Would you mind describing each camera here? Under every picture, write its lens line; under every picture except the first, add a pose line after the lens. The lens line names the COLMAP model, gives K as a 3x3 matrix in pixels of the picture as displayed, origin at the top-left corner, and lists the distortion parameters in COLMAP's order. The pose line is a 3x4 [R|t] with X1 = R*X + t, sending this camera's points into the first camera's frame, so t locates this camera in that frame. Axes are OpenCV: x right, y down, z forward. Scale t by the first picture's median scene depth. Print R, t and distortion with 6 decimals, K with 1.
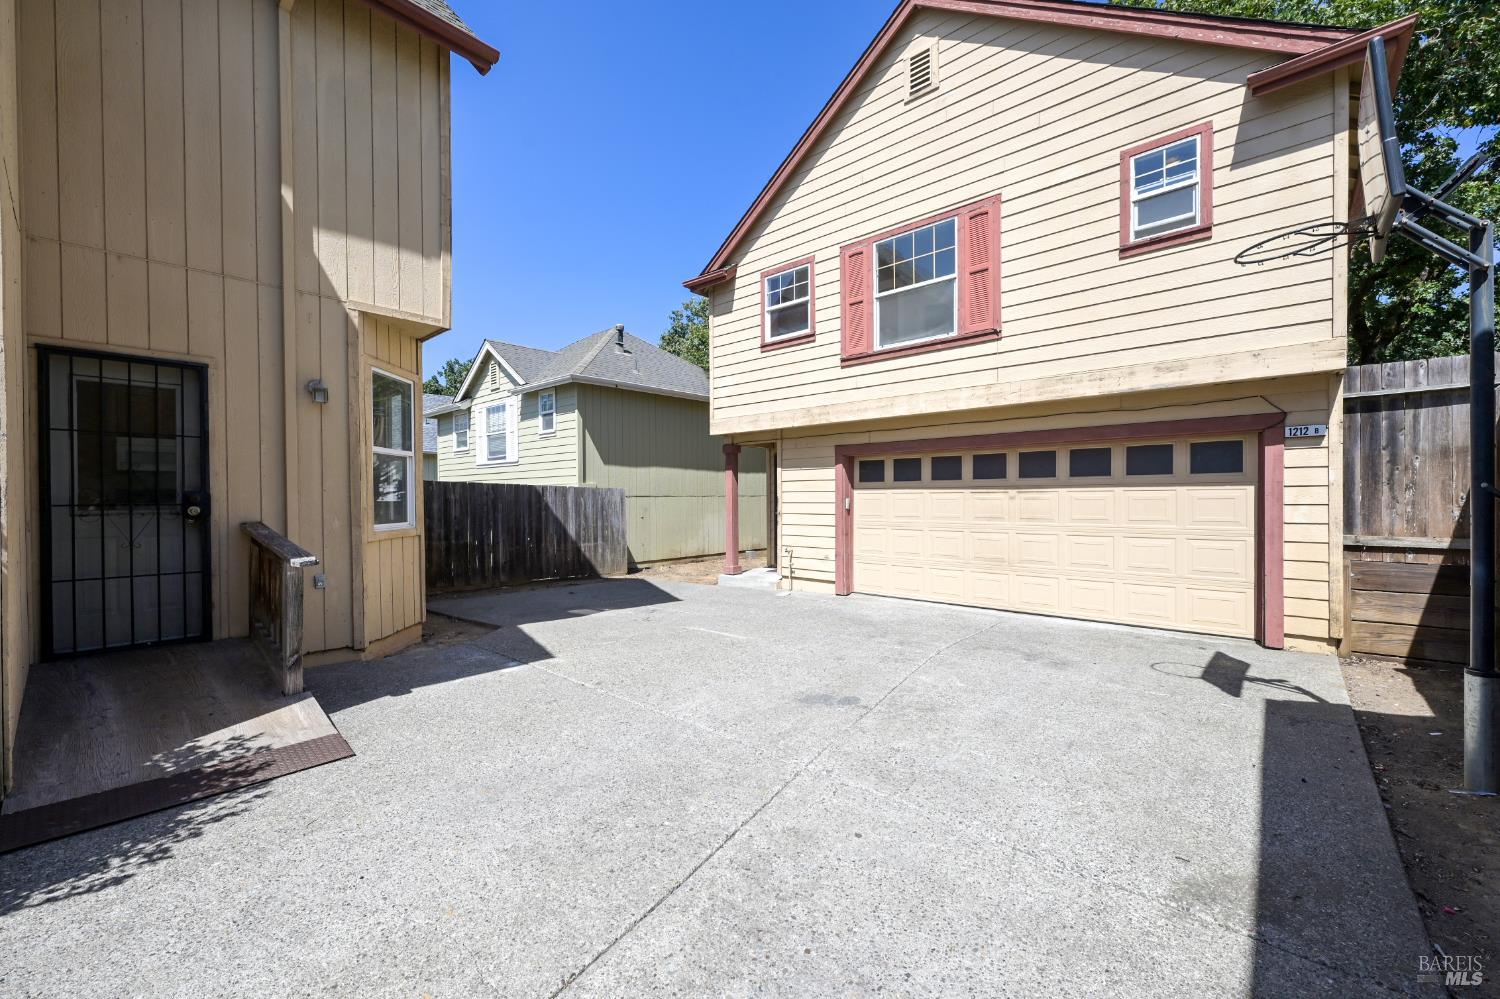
lens RADIAL K [[599.4, 0, 755.9], [0, 599.4, 503.1], [0, 0, 1]] dist [0.002382, 0.000166]
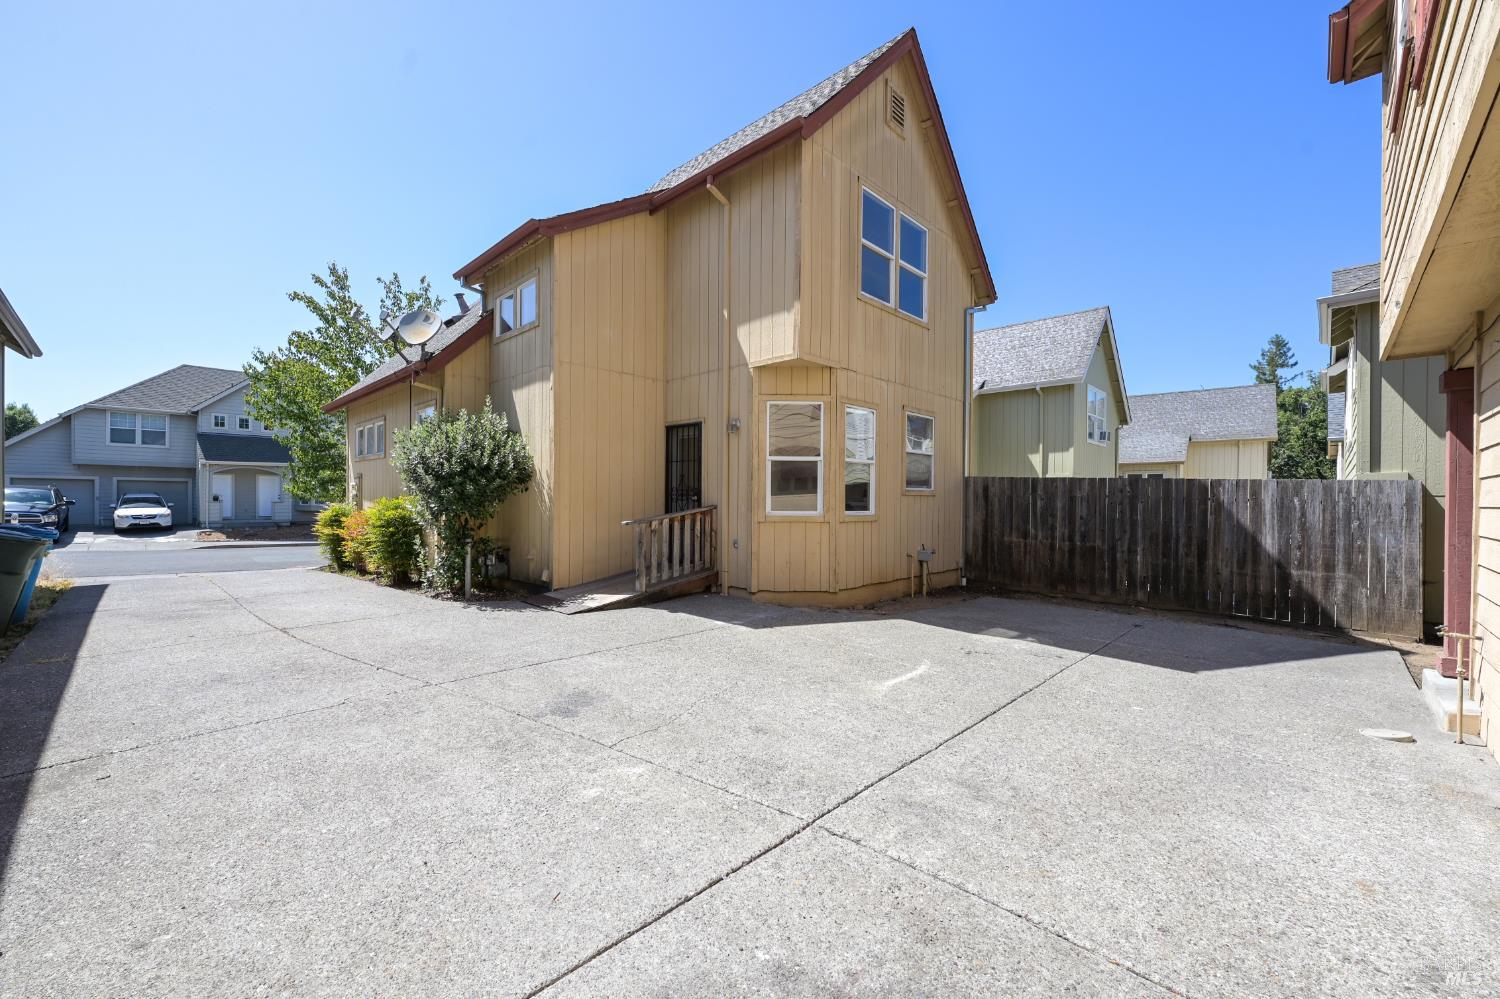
lens RADIAL K [[599.4, 0, 750.3], [0, 599.4, 494.4], [0, 0, 1]] dist [0.002382, 0.000166]
pose [[-0.050563, -0.002286, -0.998718, 0.438353], [-0.018406, 0.999830, -0.001357, 0.000057], [0.998551, 0.018314, -0.050596, 0.555892]]
